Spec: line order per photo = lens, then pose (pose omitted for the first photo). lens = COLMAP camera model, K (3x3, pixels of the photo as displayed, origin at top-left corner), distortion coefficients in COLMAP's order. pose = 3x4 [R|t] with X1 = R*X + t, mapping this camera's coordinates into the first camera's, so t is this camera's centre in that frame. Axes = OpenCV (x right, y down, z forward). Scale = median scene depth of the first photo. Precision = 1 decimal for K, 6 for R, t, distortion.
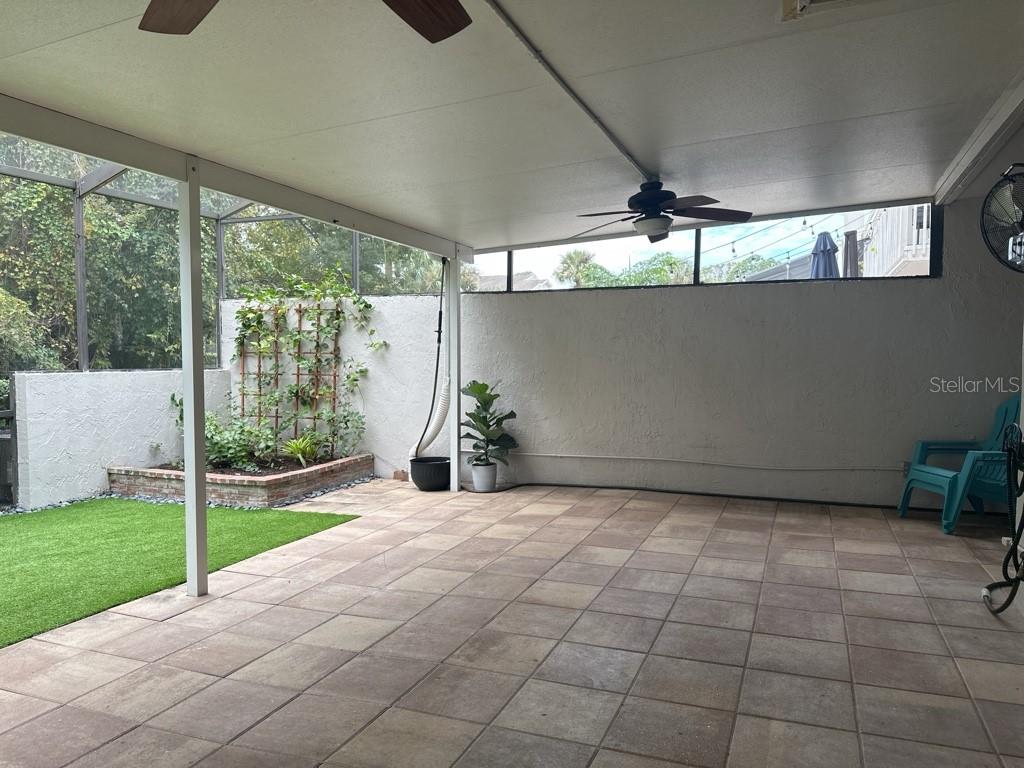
lens RADIAL K [[718.3, 0, 523.1], [0, 718.3, 385.8], [0, 0, 1]] dist [0.098572, -0.110974]
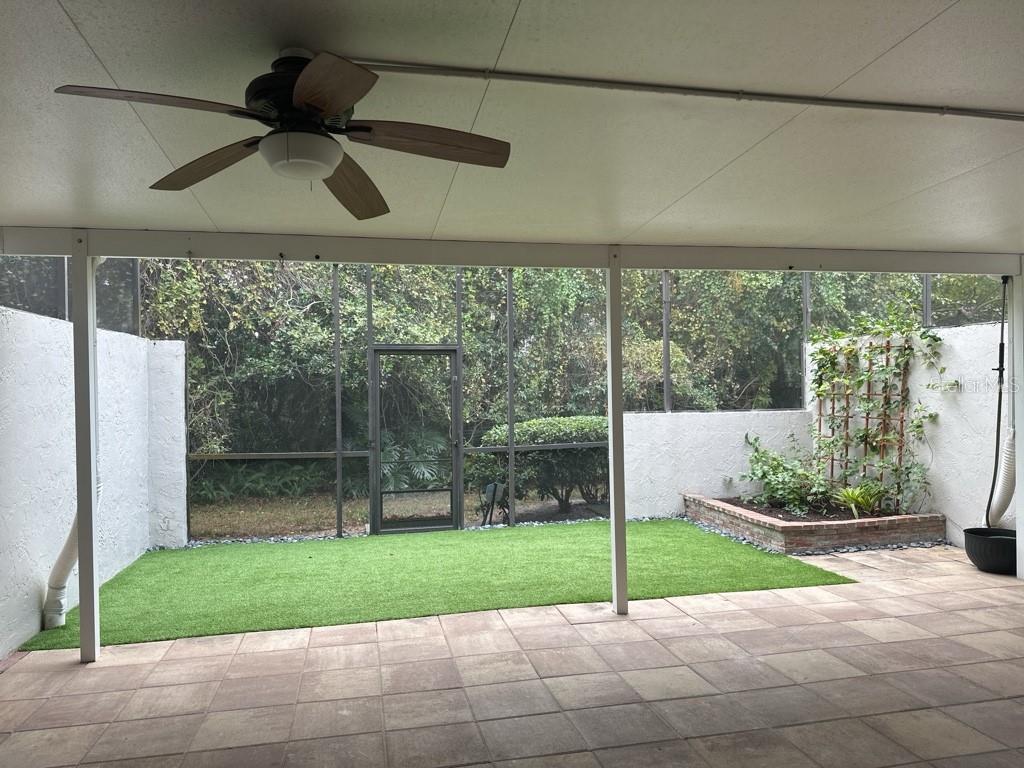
lens RADIAL K [[726.9, 0, 511.0], [0, 726.9, 382.0], [0, 0, 1]] dist [0.080080, -0.096633]
pose [[0.554096, -0.015109, -0.832316, 0.346718], [-0.020662, 0.999278, -0.031894, -0.033735], [0.832197, 0.034869, 0.553383, 0.150647]]
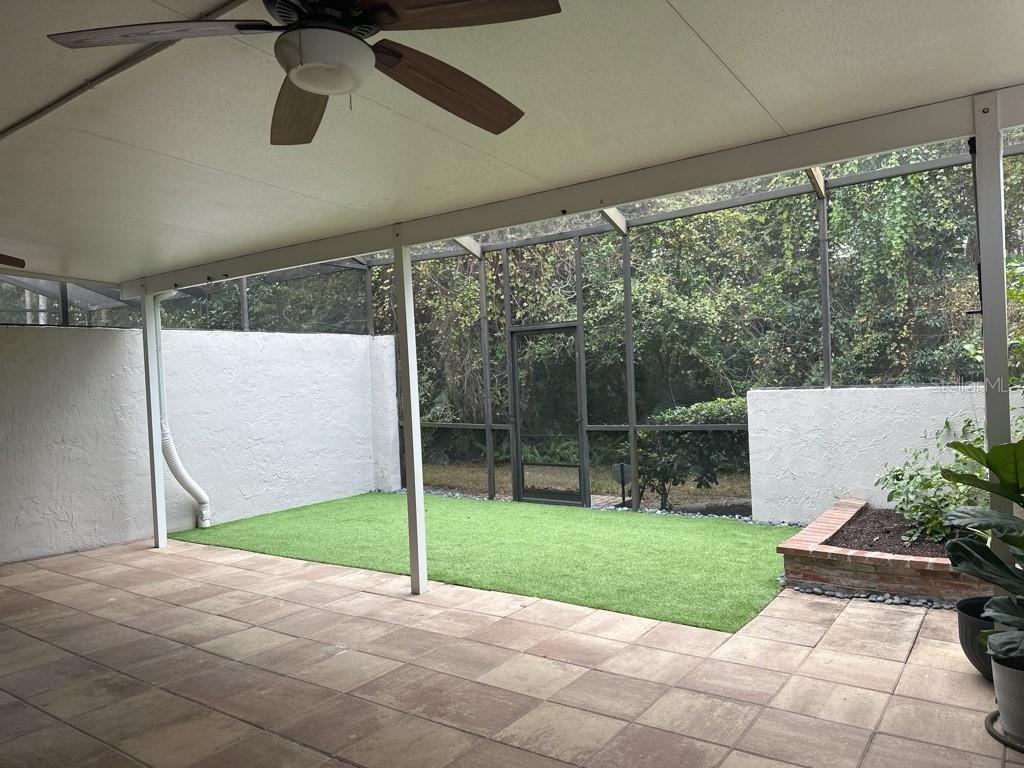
lens RADIAL K [[716.5, 0, 507.8], [0, 716.5, 387.3], [0, 0, 1]] dist [0.084235, -0.108861]
pose [[-0.245616, 0.021970, -0.969118, 0.497737], [0.000380, 0.999745, 0.022568, -0.054284], [0.969367, 0.005174, -0.245562, 1.119467]]
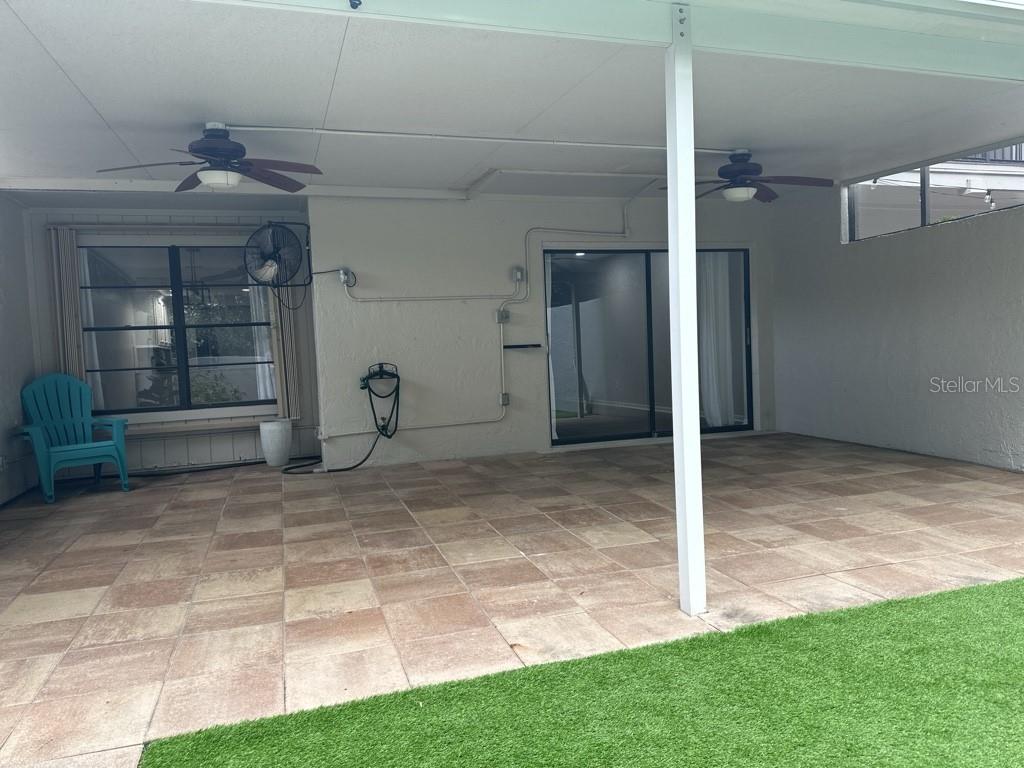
lens RADIAL K [[704.1, 0, 512.0], [0, 704.1, 384.0], [0, 0, 1]] dist [0.202537, -0.348305]
pose [[-0.633221, -0.007329, 0.773936, -0.698571], [0.077975, 0.994263, 0.073213, -0.004944], [-0.770033, 0.106707, -0.629017, 1.235830]]
